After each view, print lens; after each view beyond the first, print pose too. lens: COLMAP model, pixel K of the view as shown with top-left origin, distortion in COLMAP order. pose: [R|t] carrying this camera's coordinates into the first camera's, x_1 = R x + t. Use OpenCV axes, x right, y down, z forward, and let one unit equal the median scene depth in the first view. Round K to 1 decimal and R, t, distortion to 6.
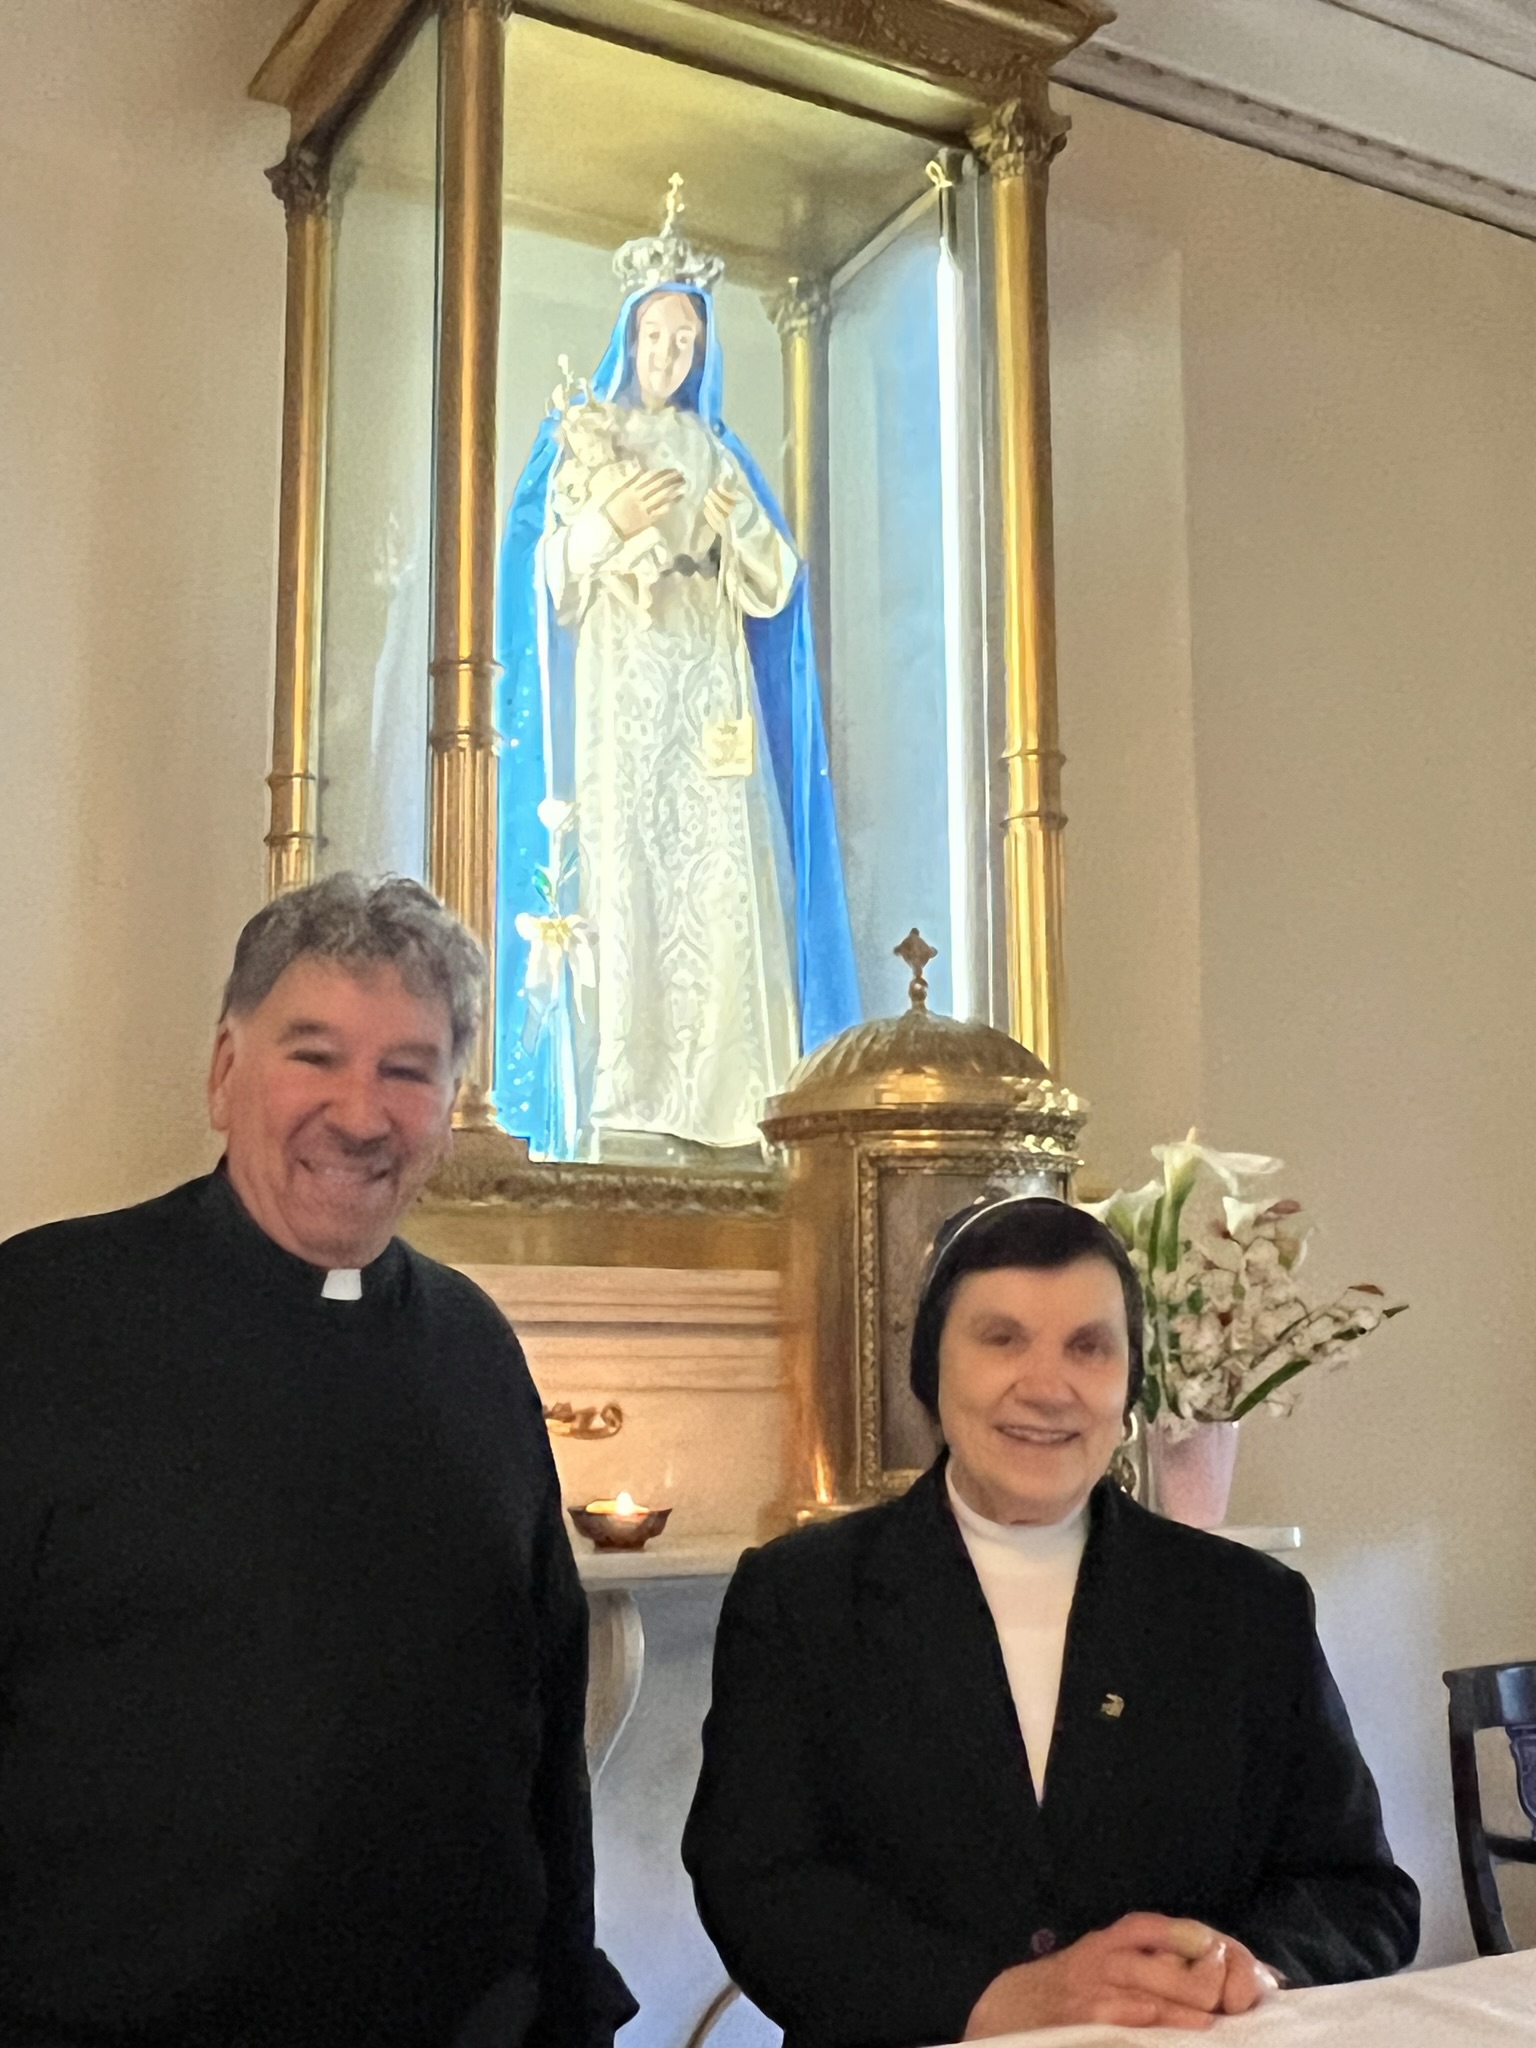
lens RADIAL K [[2292.3, 0, 768.0], [0, 2292.3, 1024.0], [0, 0, 1]] dist [0.159144, -0.003570]
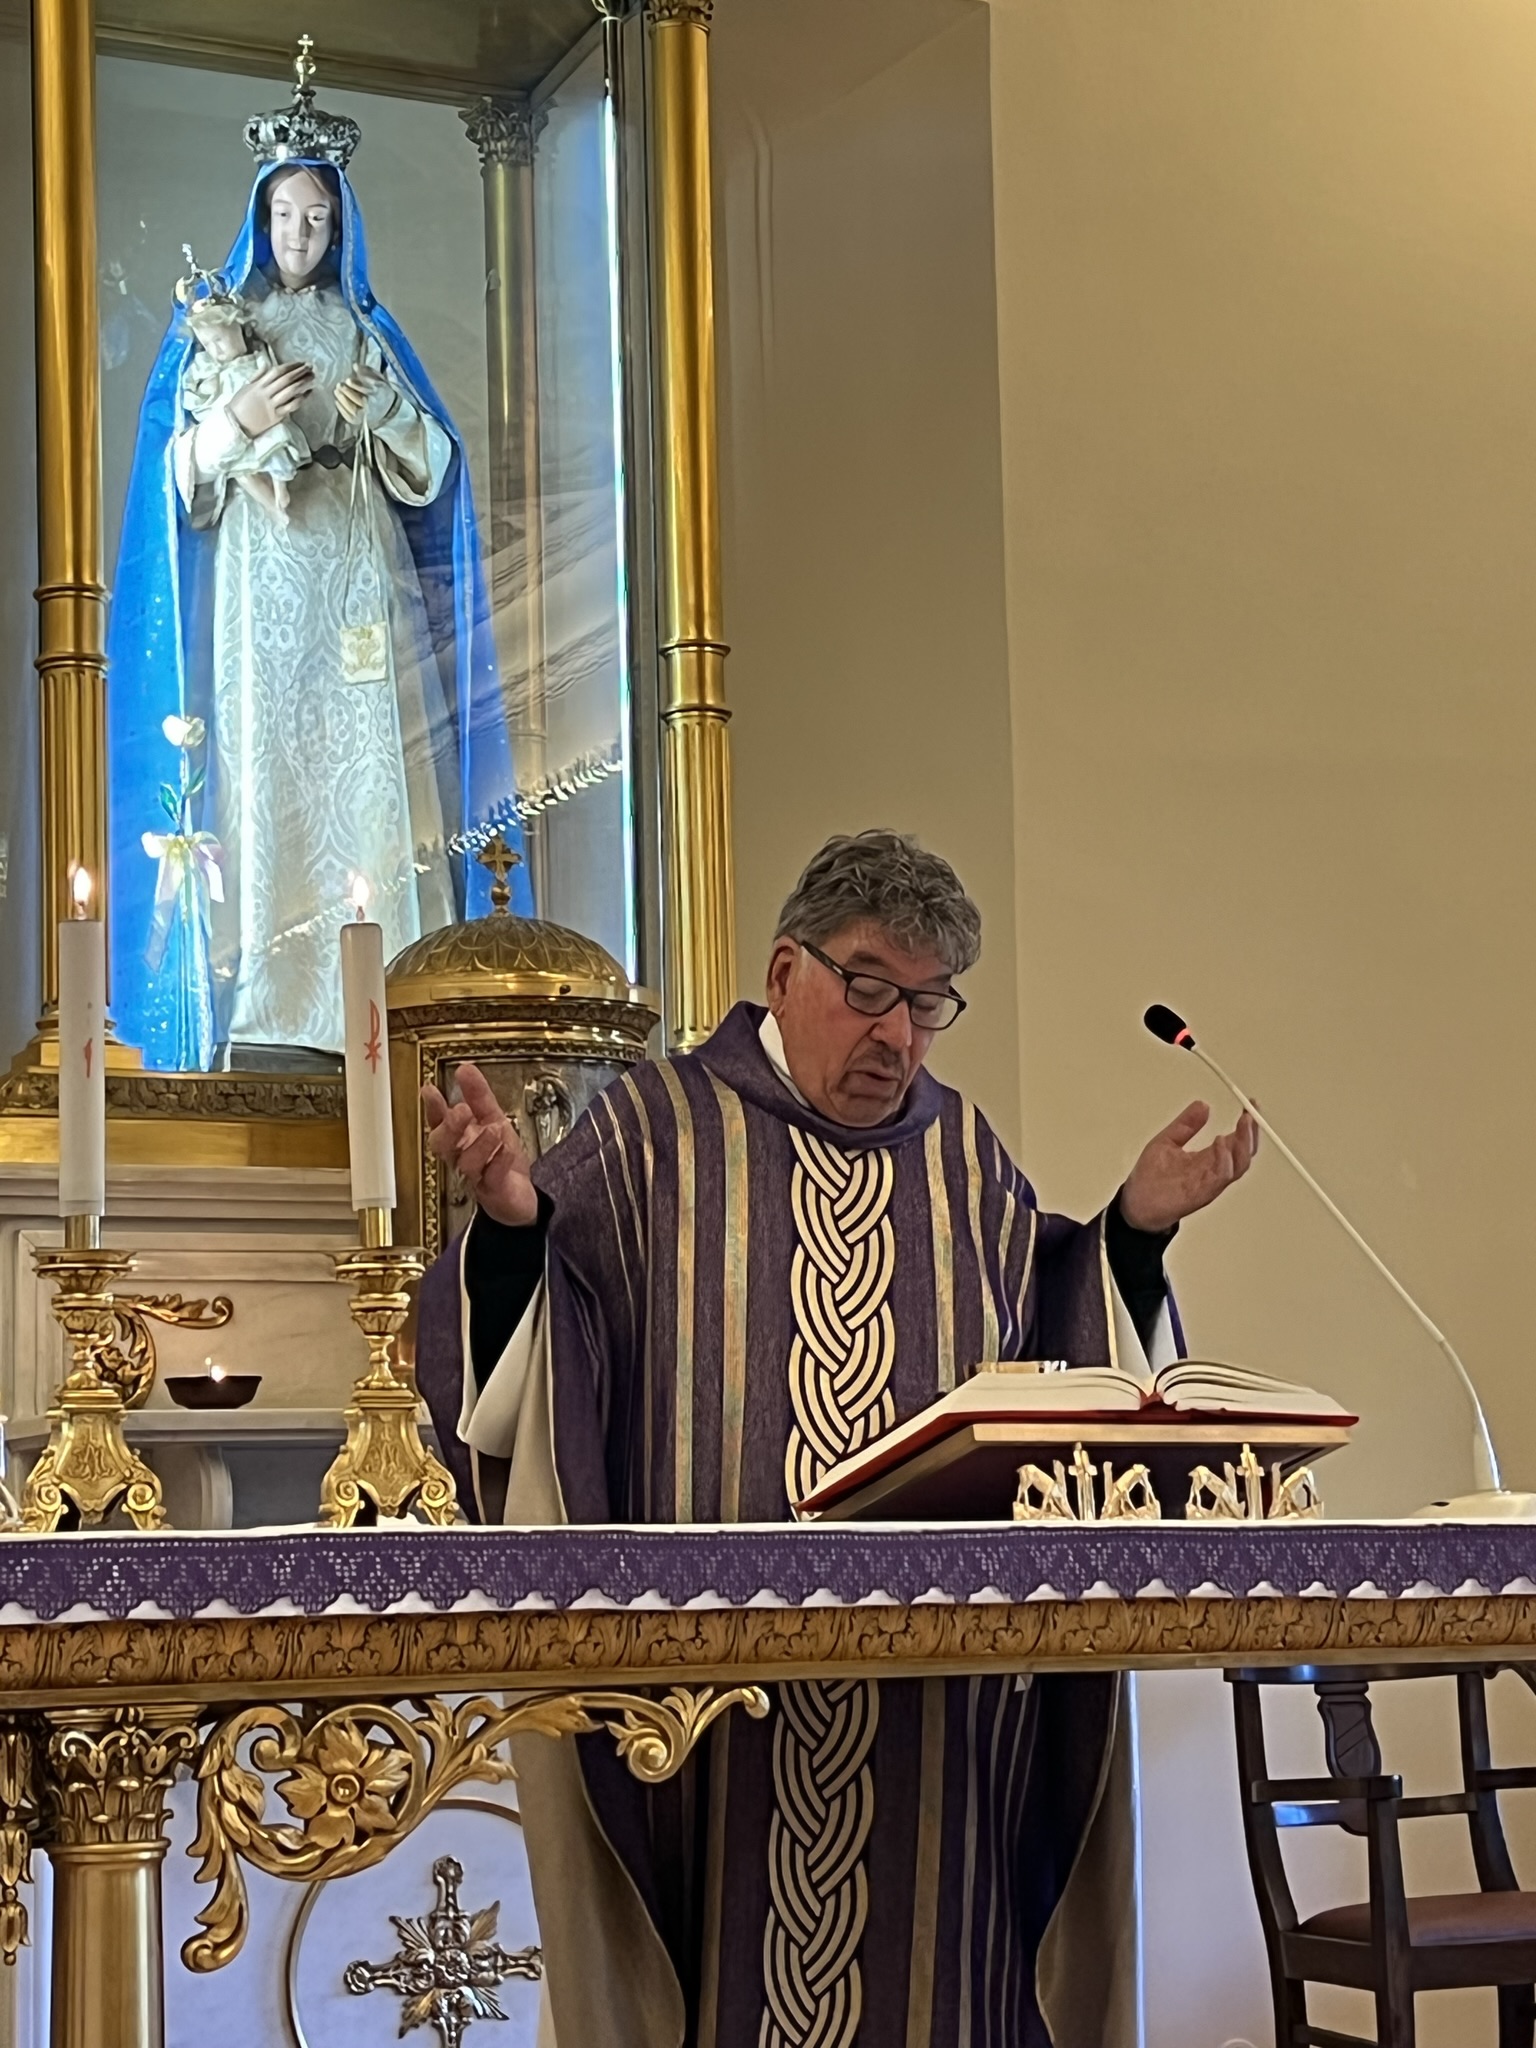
lens RADIAL K [[4365.5, 0, 768.0], [0, 4365.5, 1024.0], [0, 0, 1]] dist [0.534880, -0.212411]
pose [[0.995679, -0.034635, -0.086160, 0.301616], [0.035586, 0.999321, 0.009527, 0.025139], [0.085772, -0.012552, 0.996236, -0.829927]]
